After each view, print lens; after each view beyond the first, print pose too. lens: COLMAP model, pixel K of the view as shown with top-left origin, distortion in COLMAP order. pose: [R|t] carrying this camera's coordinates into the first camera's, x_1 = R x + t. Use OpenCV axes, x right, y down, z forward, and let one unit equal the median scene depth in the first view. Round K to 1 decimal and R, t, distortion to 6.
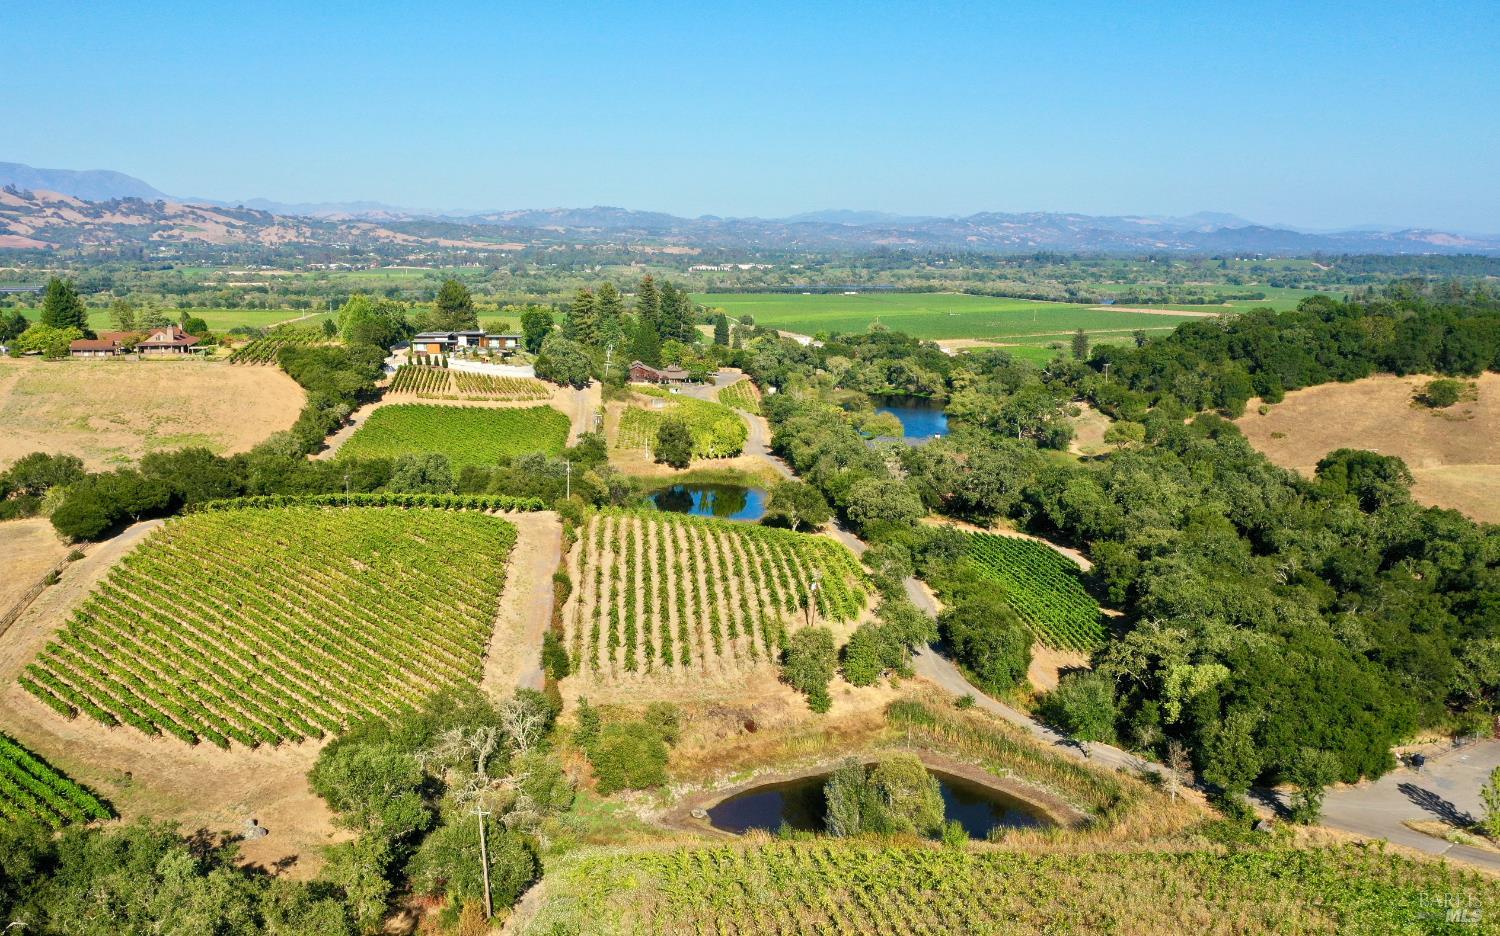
lens RADIAL K [[1277.5, 0, 684.1], [0, 1277.5, 525.7], [0, 0, 1]] dist [0.000602, -0.006439]
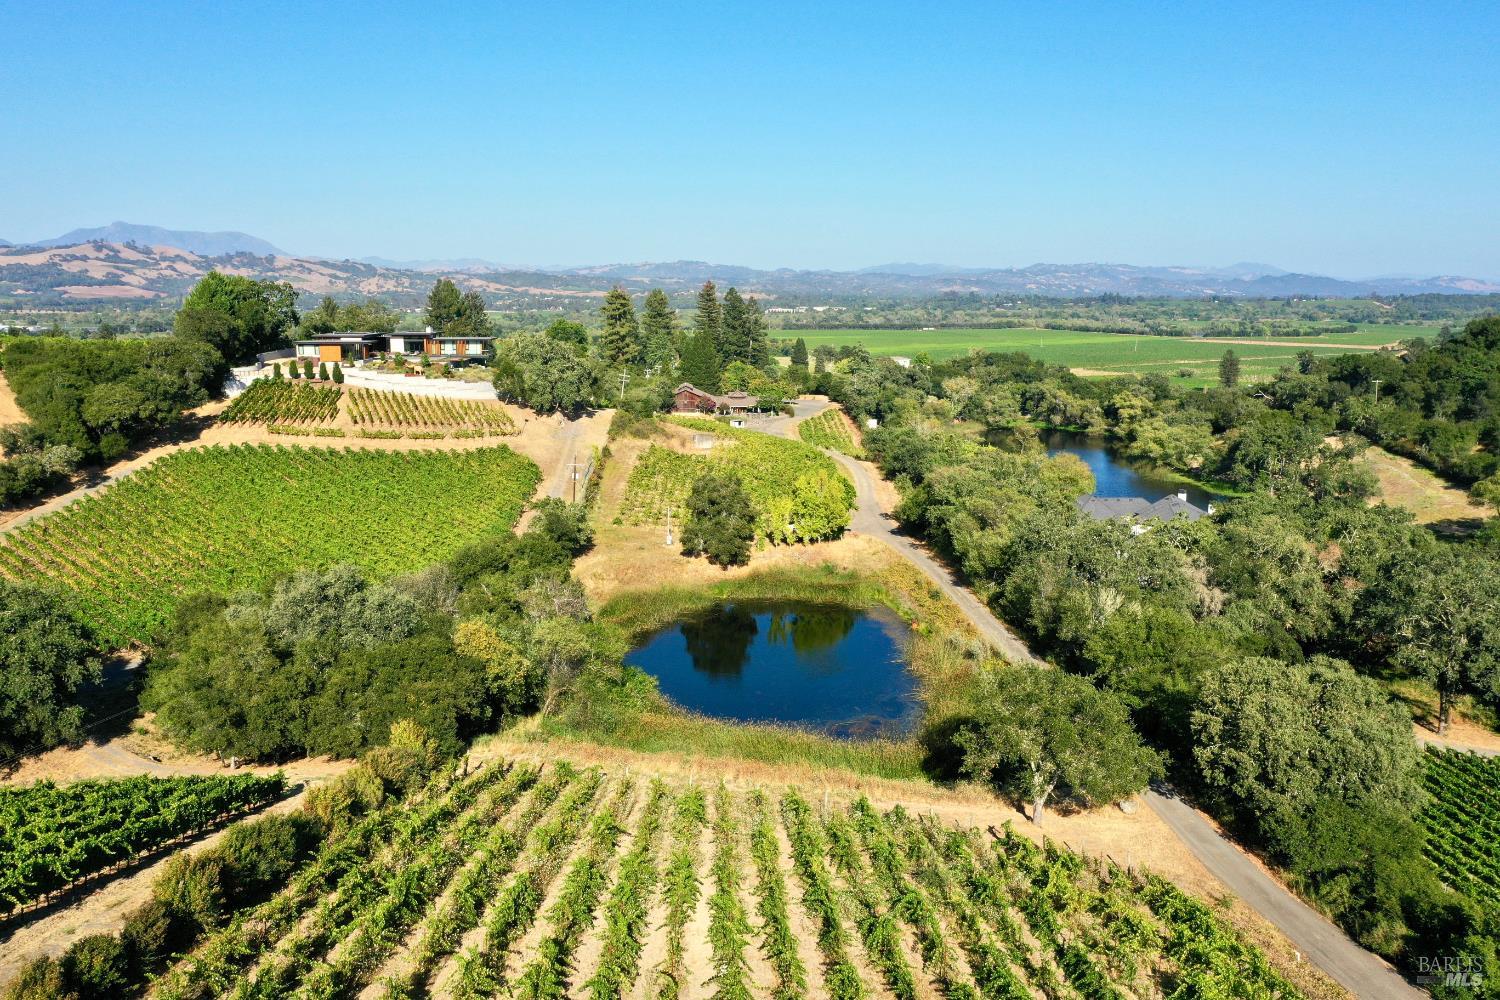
lens RADIAL K [[1179.3, 0, 747.0], [0, 1179.3, 495.1], [0, 0, 1]] dist [-0.001571, -0.007726]
pose [[0.999903, -0.003984, -0.013368, 0.006578], [0.003310, 0.998741, -0.050051, -0.032389], [0.013550, 0.050002, 0.998657, 0.338795]]
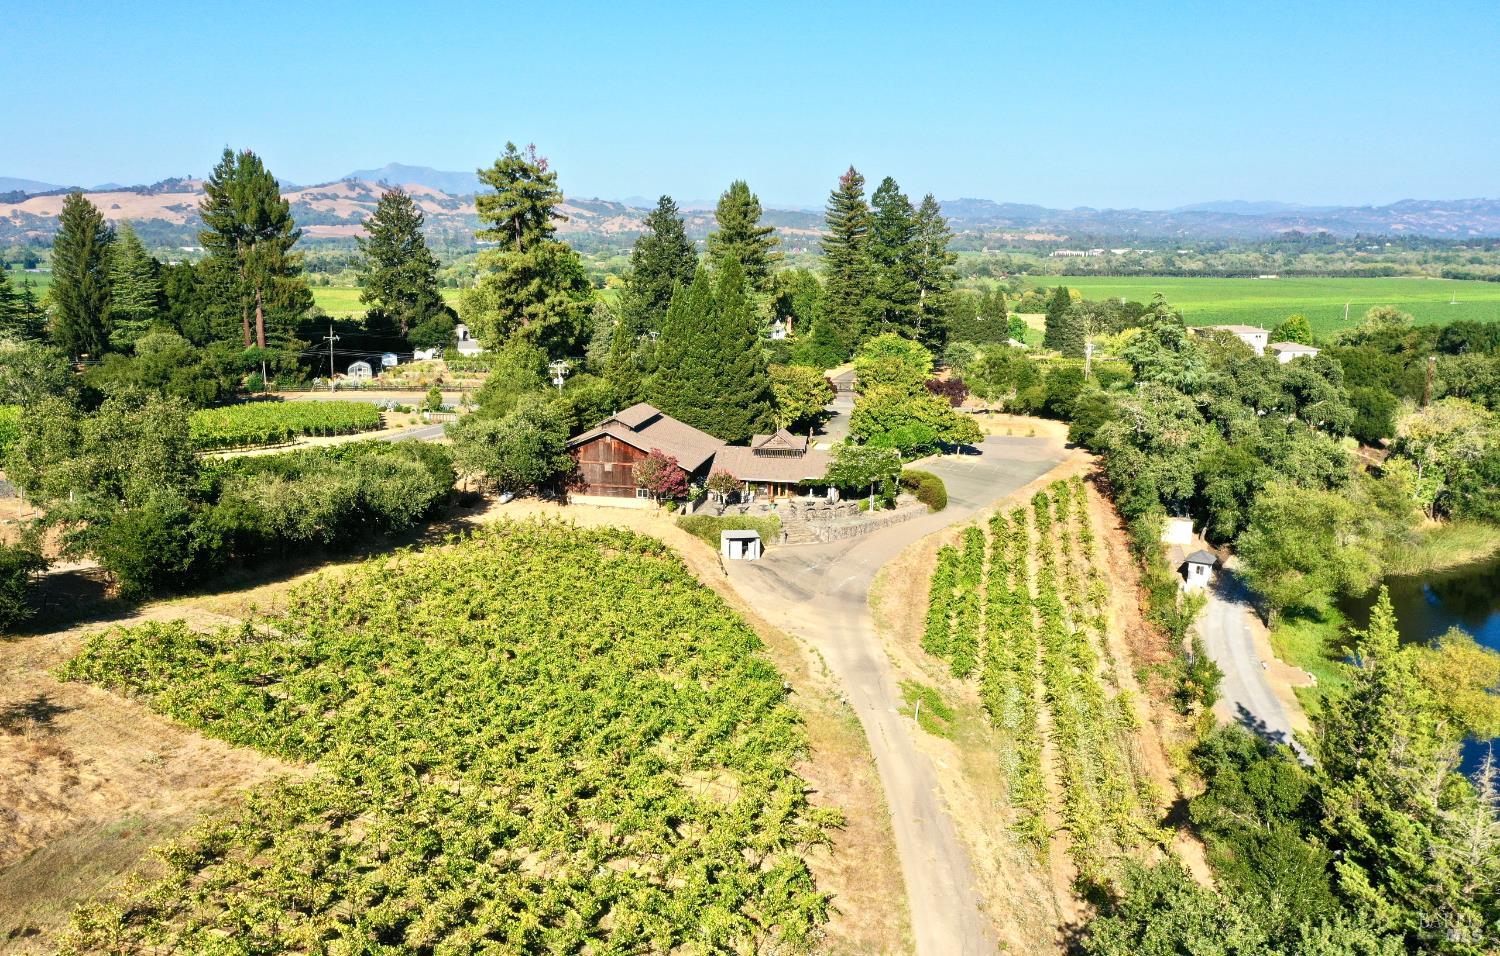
lens RADIAL K [[1260.7, 0, 701.2], [0, 1260.7, 532.3], [0, 0, 1]] dist [0.002471, -0.002995]
pose [[0.964295, 0.055434, -0.258963, 0.044052], [-0.052857, 0.998459, 0.016910, -0.109079], [0.259502, -0.002618, 0.965739, 0.759791]]
